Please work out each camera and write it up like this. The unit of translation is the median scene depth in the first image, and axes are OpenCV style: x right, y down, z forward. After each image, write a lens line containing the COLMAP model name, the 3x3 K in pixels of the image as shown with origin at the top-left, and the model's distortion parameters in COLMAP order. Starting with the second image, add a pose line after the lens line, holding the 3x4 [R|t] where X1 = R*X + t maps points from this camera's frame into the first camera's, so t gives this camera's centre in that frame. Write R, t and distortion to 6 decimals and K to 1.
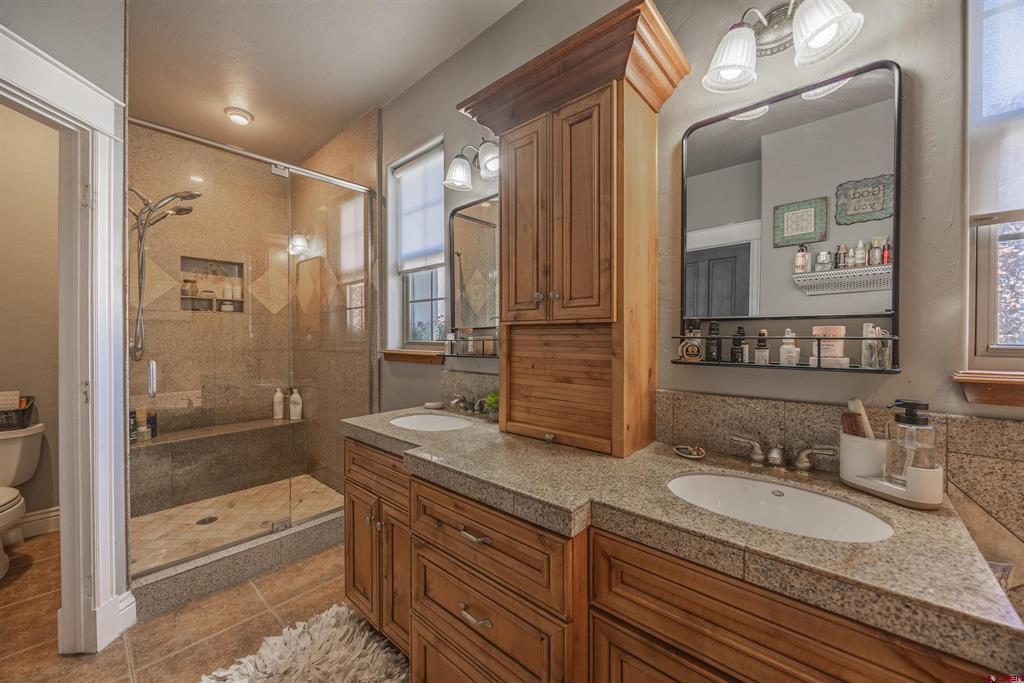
lens RADIAL K [[384.6, 0, 507.5], [0, 384.6, 339.1], [0, 0, 1]] dist [0.000655, -0.000225]
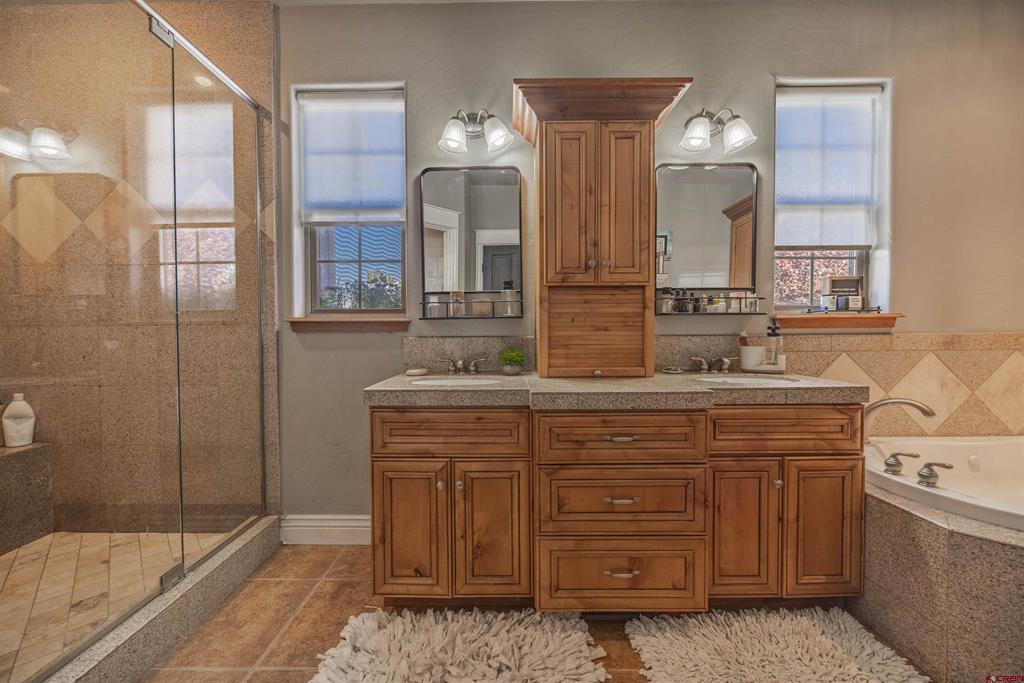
lens RADIAL K [[384.6, 0, 507.5], [0, 384.6, 339.1], [0, 0, 1]] dist [0.000655, -0.000225]
pose [[0.750107, -0.013092, 0.661187, -0.966705], [0.007452, 0.999908, 0.011346, 0.123524], [-0.661275, -0.003583, 0.750135, 0.222655]]
